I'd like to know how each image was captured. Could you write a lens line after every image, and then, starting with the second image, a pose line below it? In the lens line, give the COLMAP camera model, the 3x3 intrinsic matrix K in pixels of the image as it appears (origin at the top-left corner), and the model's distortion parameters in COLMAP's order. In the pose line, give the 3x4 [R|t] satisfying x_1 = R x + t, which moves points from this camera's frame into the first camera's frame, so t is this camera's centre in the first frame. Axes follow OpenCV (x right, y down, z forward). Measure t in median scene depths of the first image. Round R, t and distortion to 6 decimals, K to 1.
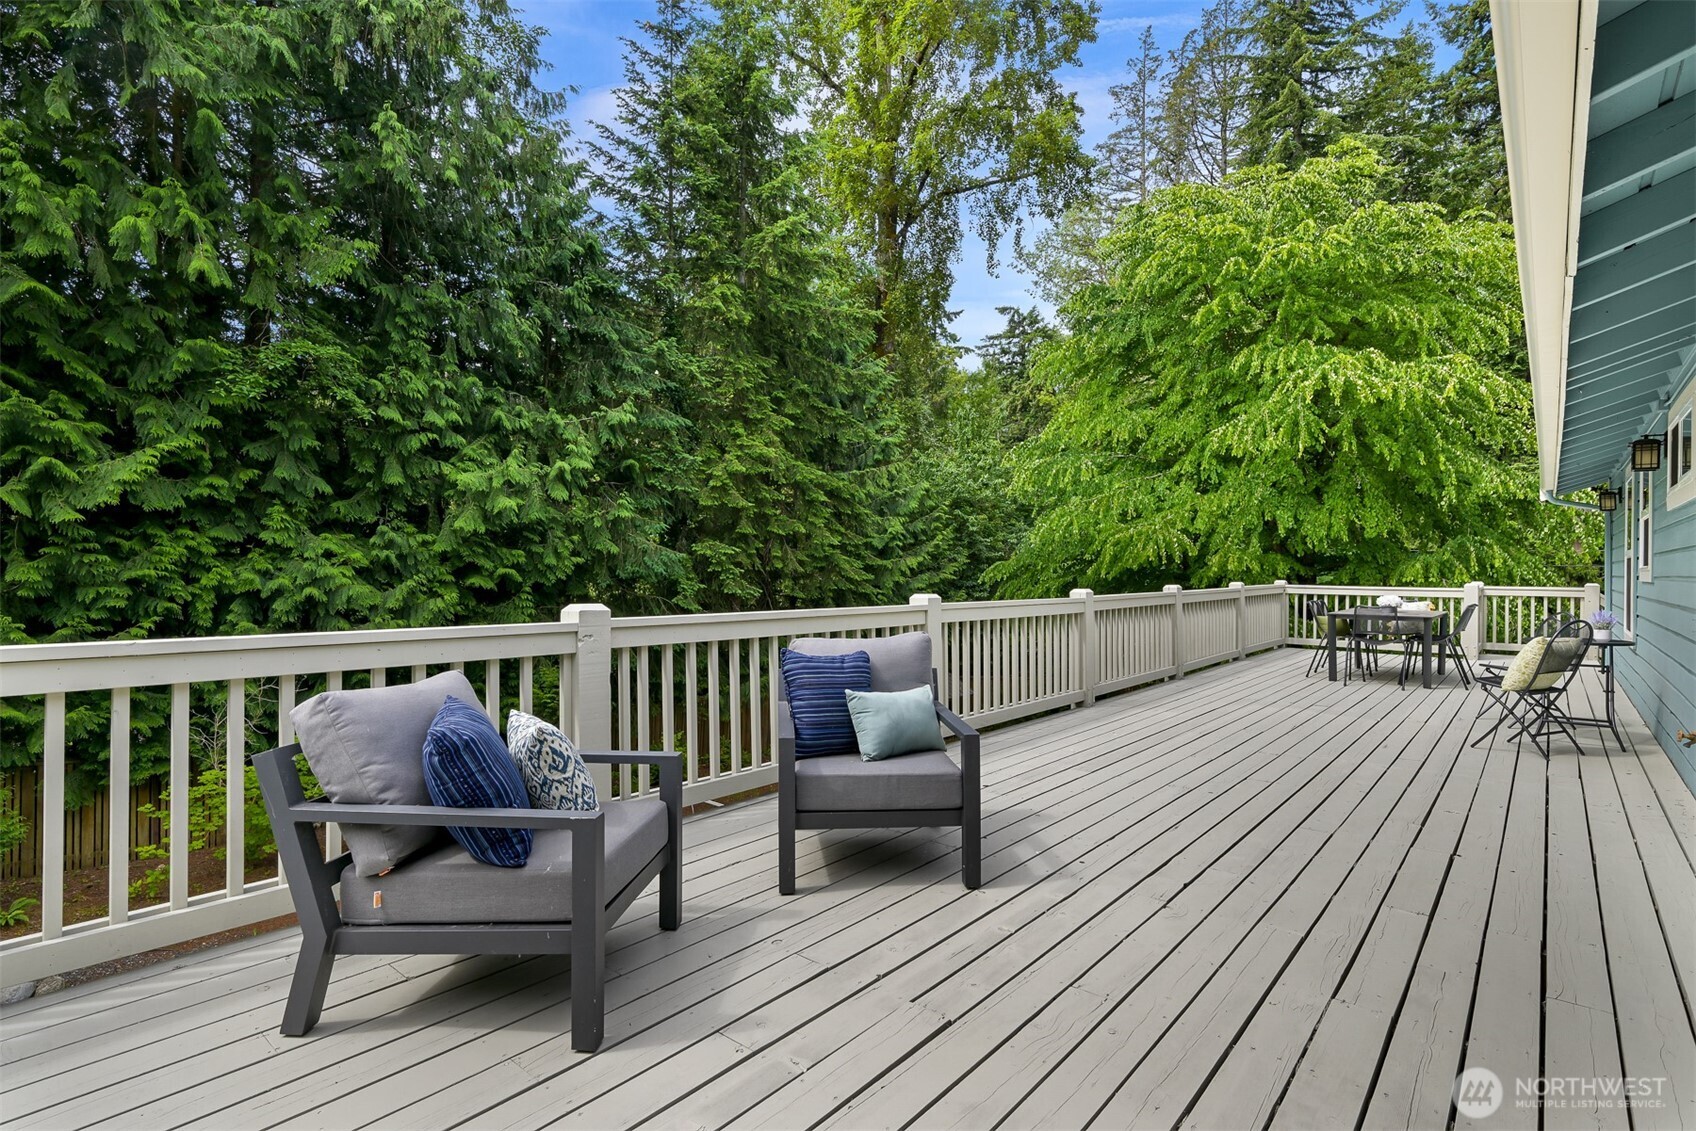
lens RADIAL K [[816.8, 0, 852.7], [0, 816.8, 564.8], [0, 0, 1]] dist [-0.004859, -0.000336]
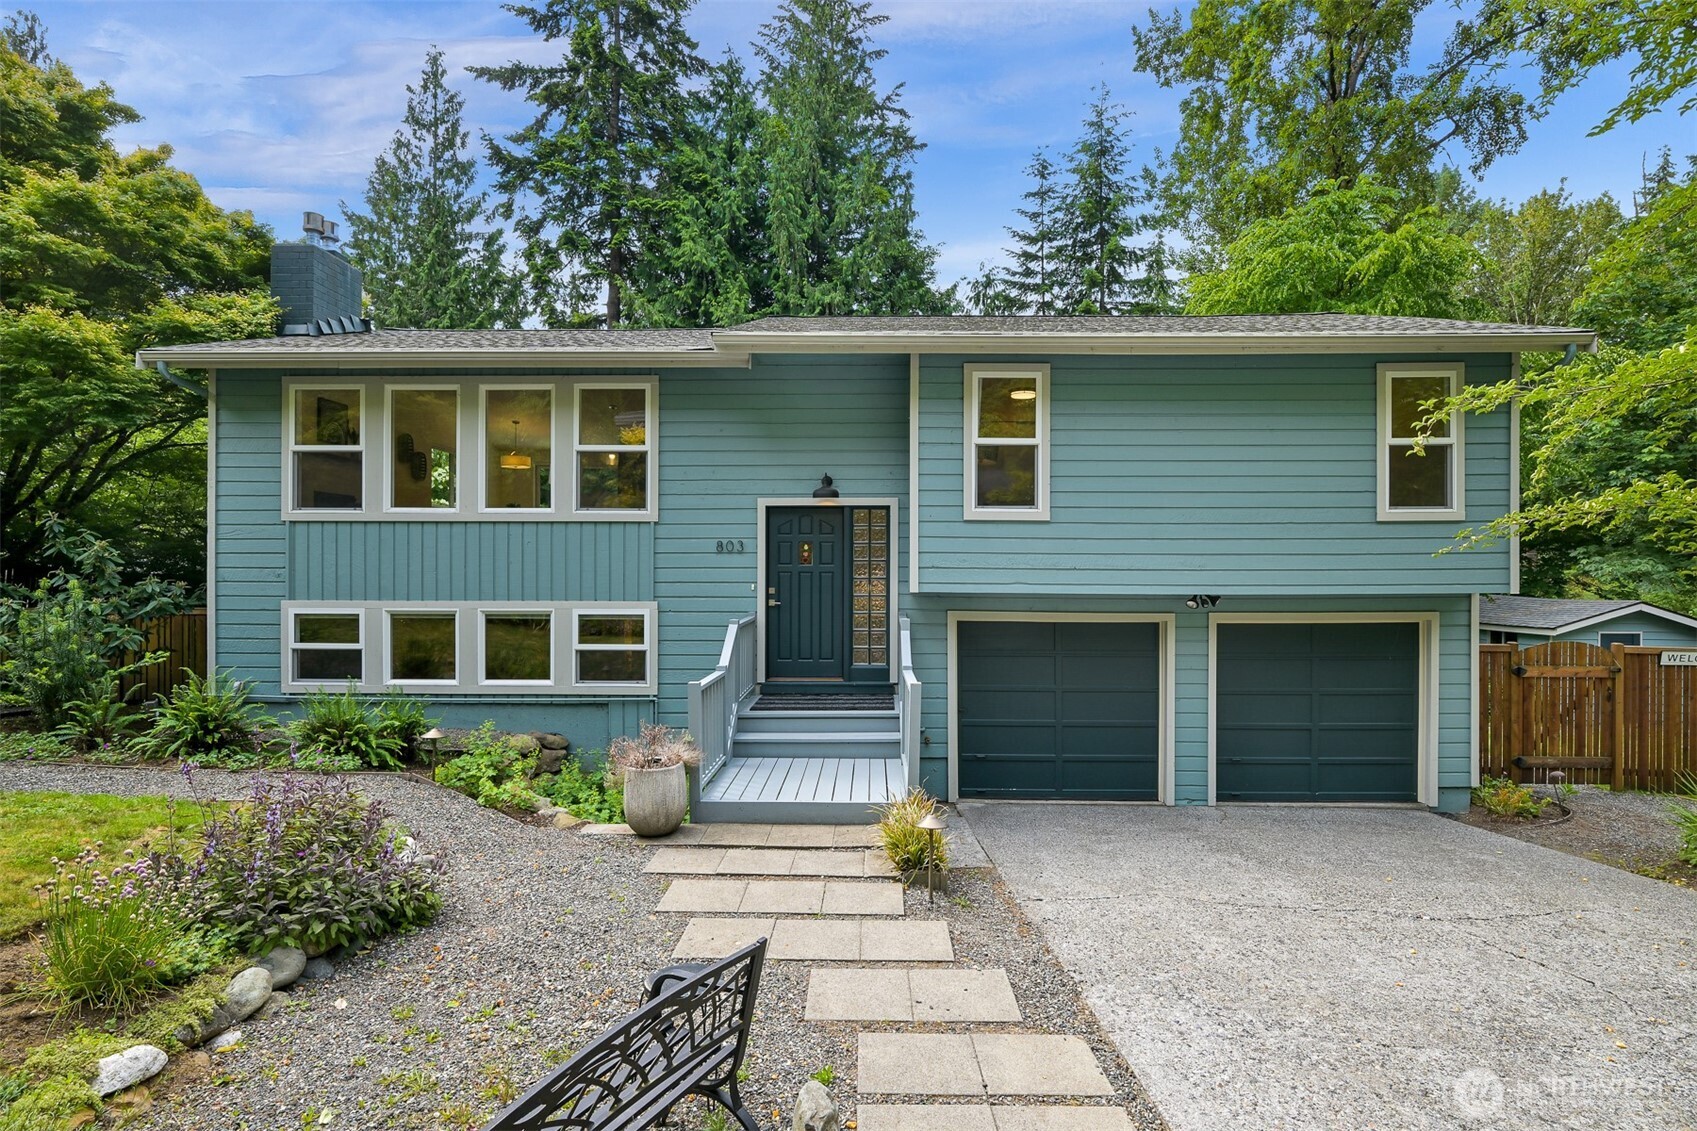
lens RADIAL K [[864.4, 0, 856.3], [0, 864.4, 569.6], [0, 0, 1]] dist [-0.003181, -0.000939]
pose [[0.615580, -0.000696, -0.788074, 1.469754], [0.003835, 0.999990, 0.002113, 0.092535], [0.788065, -0.004323, 0.615577, -0.488611]]
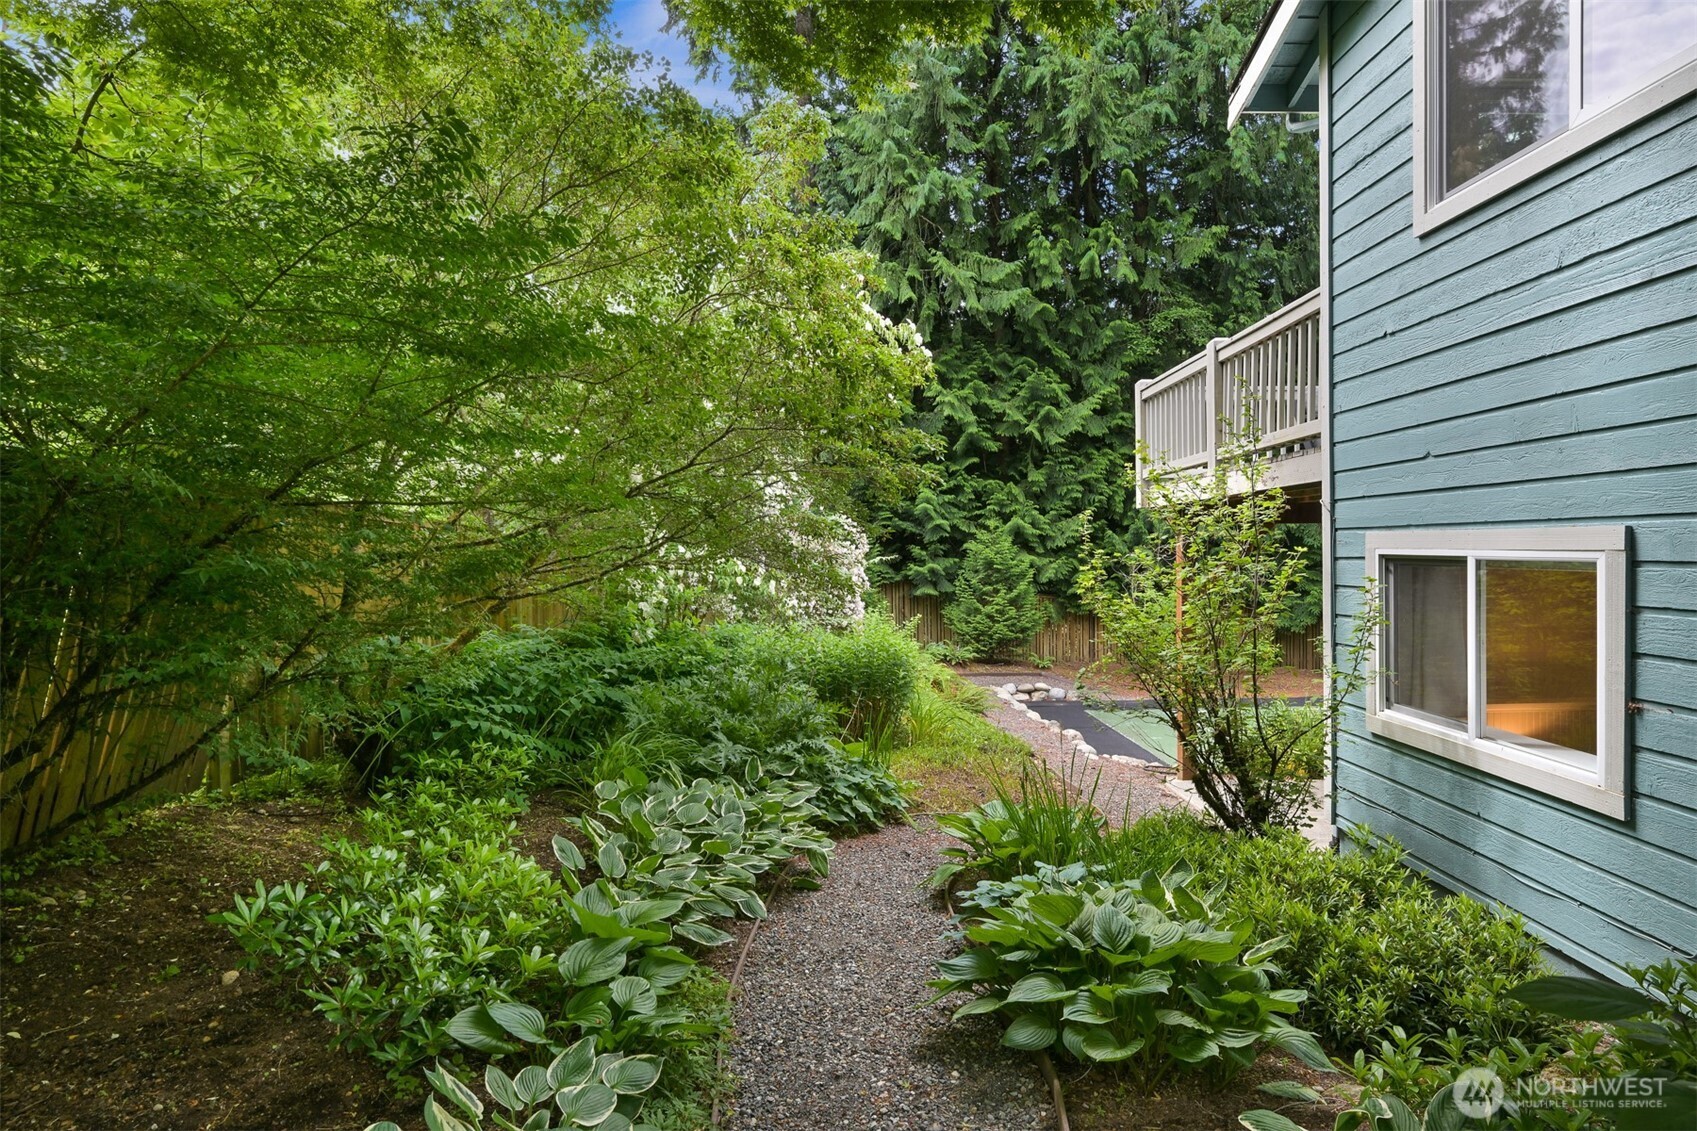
lens RADIAL K [[925.5, 0, 845.6], [0, 925.5, 558.2], [0, 0, 1]] dist [-0.004755, -0.000473]
pose [[0.655053, -0.003422, -0.755575, 0.166682], [0.018117, 0.999773, 0.011178, 0.136992], [0.755365, -0.021011, 0.654967, -0.518238]]
